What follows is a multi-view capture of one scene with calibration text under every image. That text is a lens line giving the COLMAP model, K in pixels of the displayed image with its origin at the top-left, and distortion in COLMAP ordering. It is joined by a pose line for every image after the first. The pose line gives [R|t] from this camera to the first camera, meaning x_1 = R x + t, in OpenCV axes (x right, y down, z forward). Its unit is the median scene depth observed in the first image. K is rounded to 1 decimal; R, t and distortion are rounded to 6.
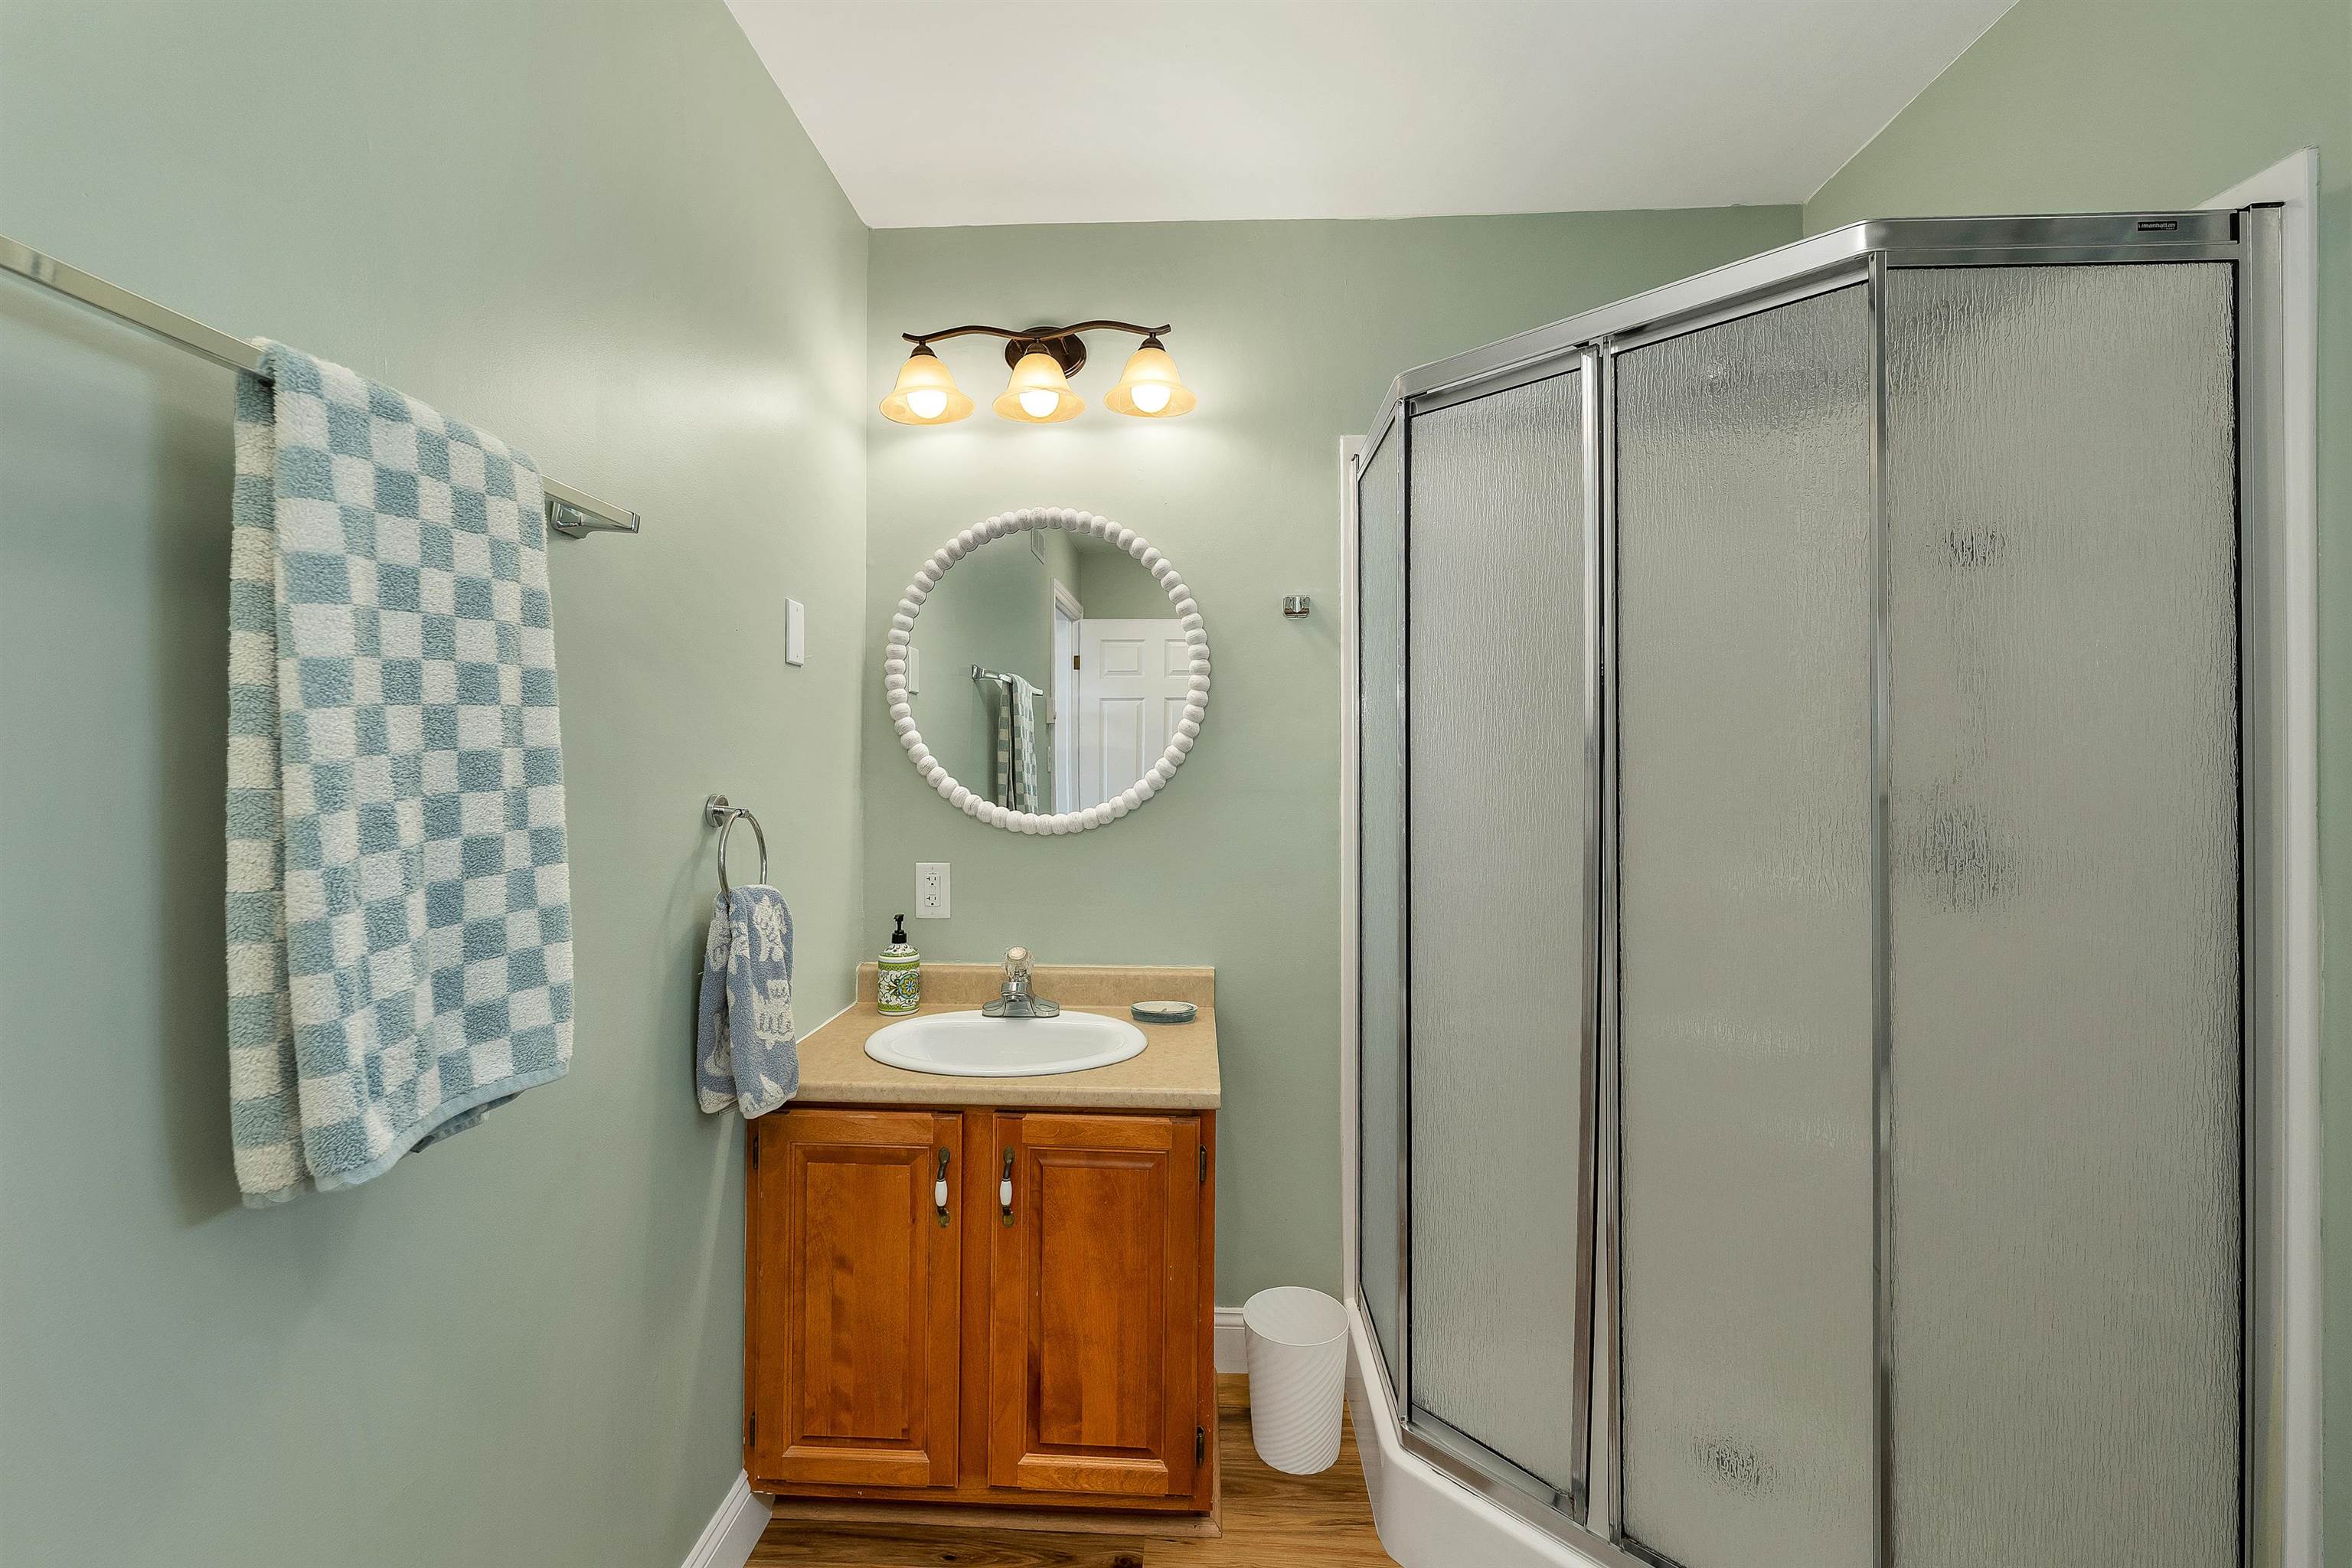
lens RADIAL K [[933.3, 0, 1183.9], [0, 933.3, 766.1], [0, 0, 1]] dist [0.002451, 0.000259]
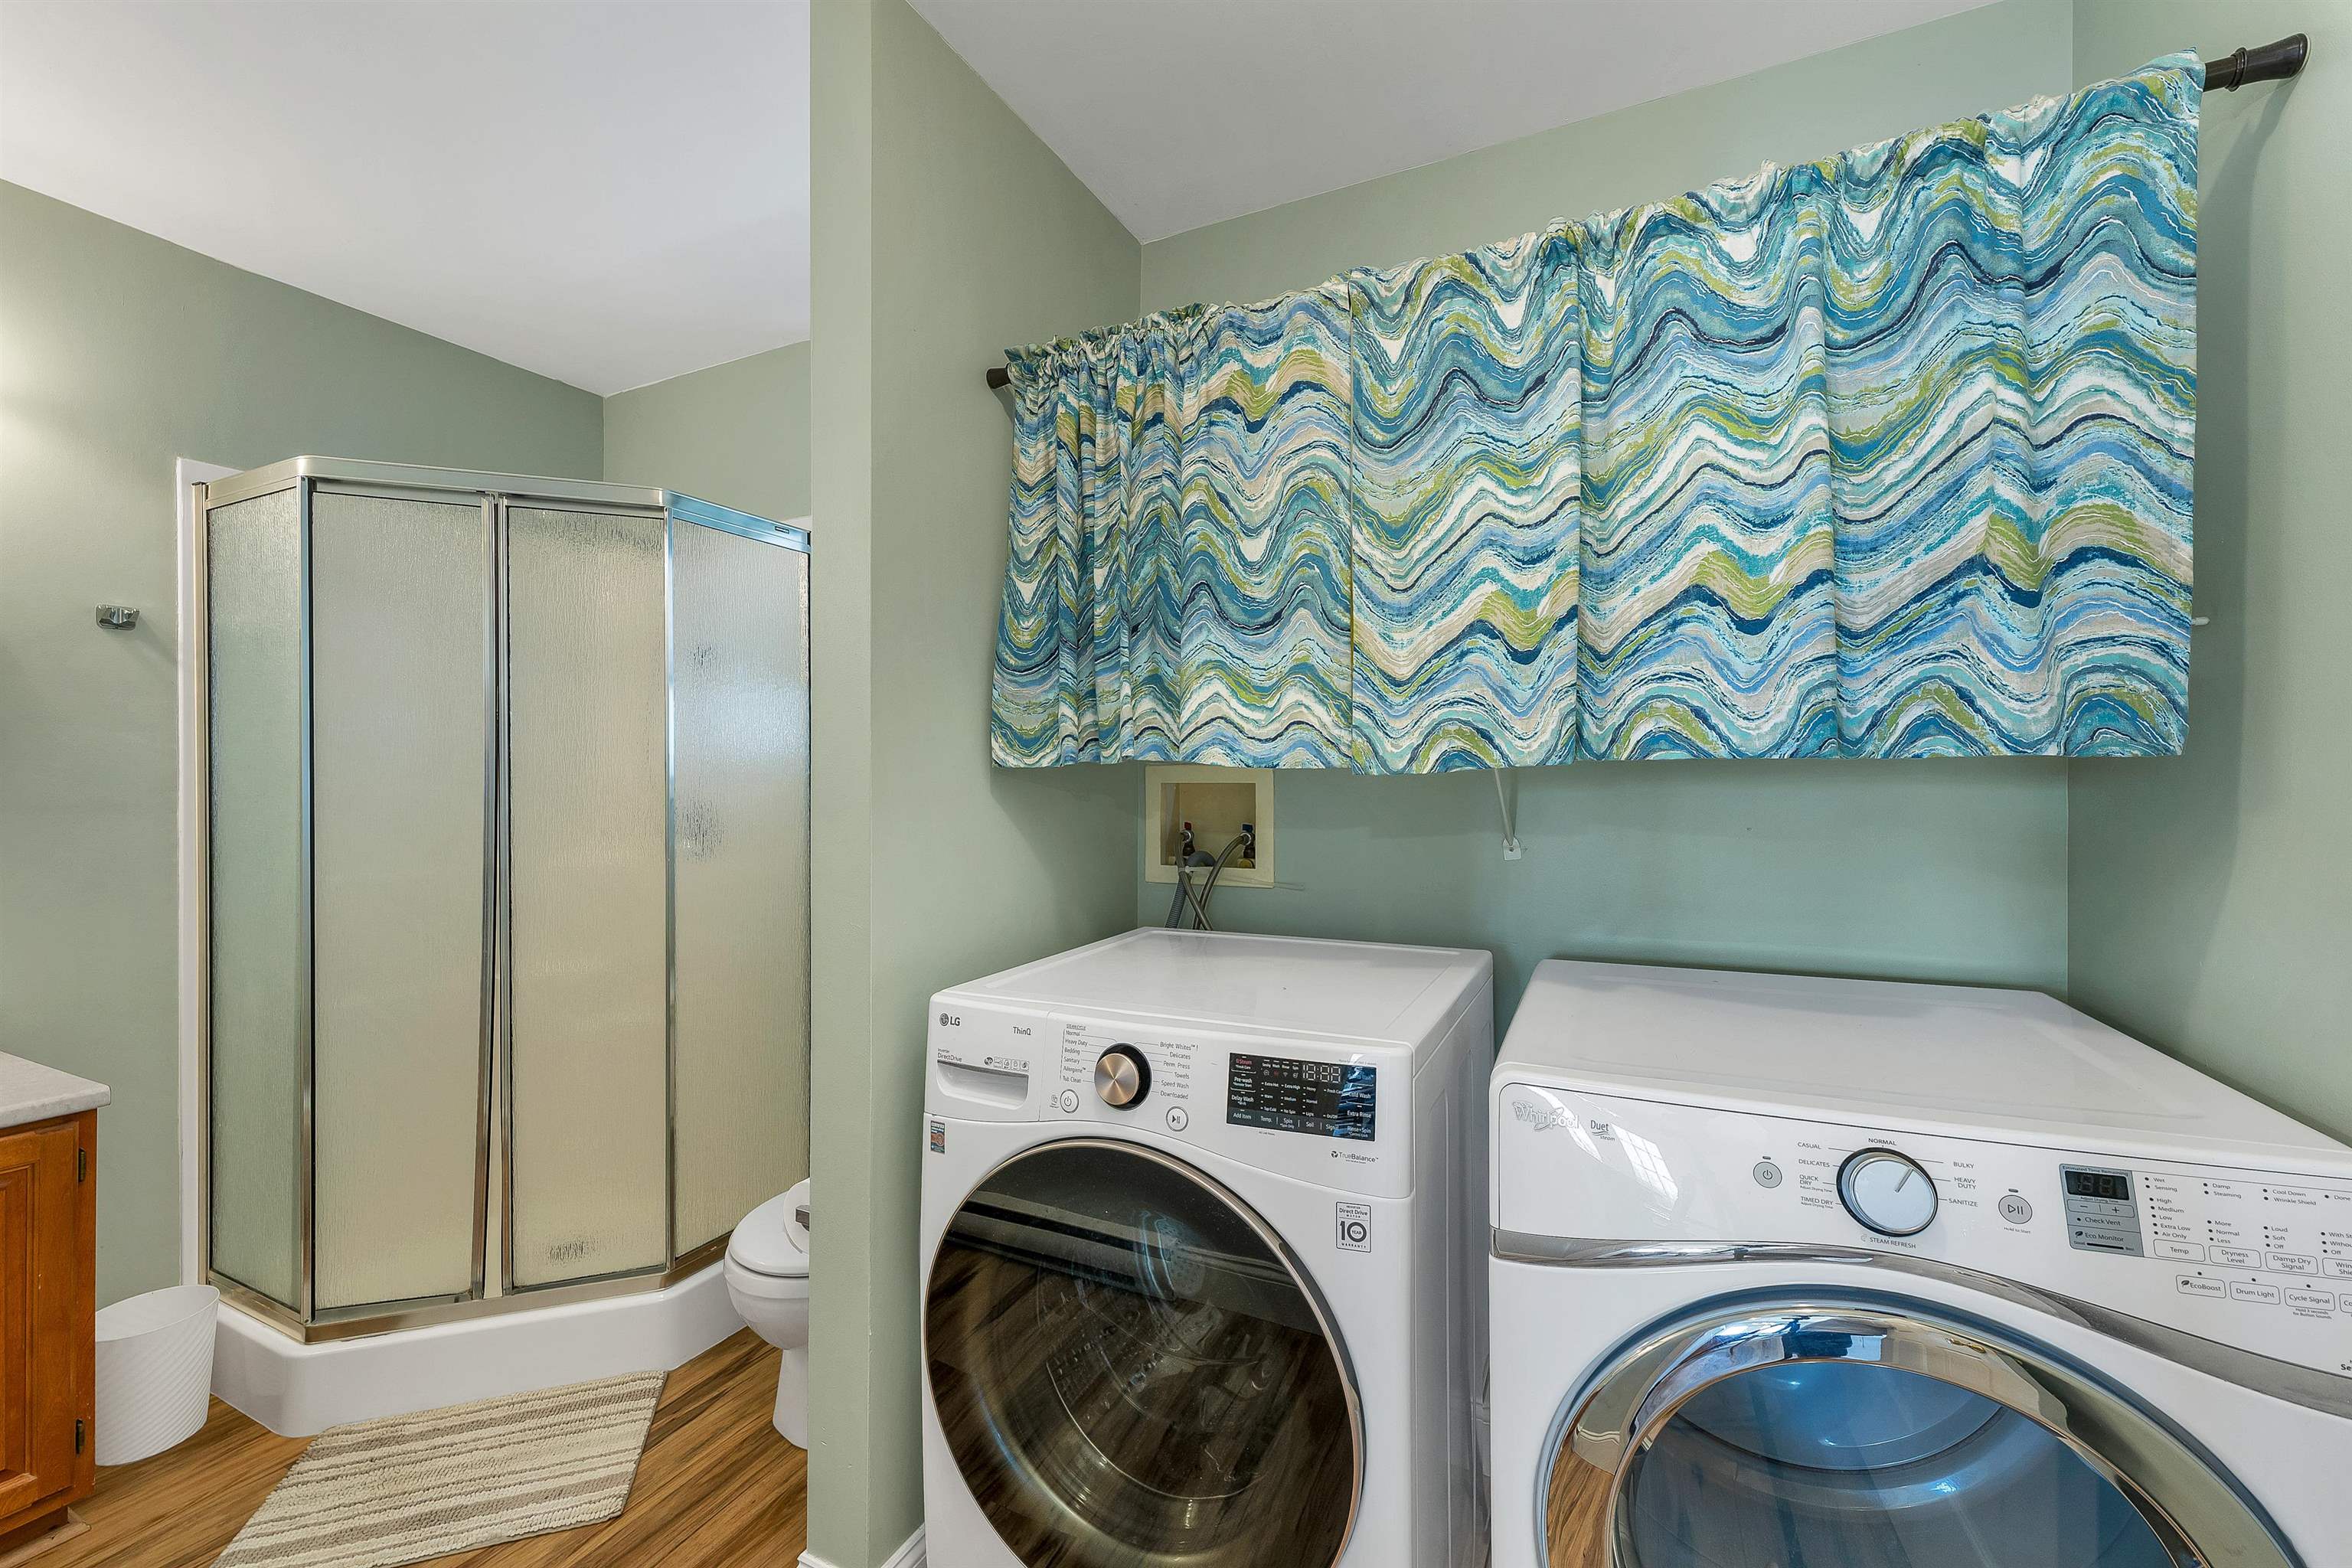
lens RADIAL K [[933.3, 0, 1183.9], [0, 933.3, 766.1], [0, 0, 1]] dist [0.002451, 0.000259]
pose [[0.413048, 0.003833, 0.910701, -0.403940], [-0.002950, 0.999992, -0.002872, -0.023886], [-0.910704, -0.001500, 0.413056, -0.536621]]
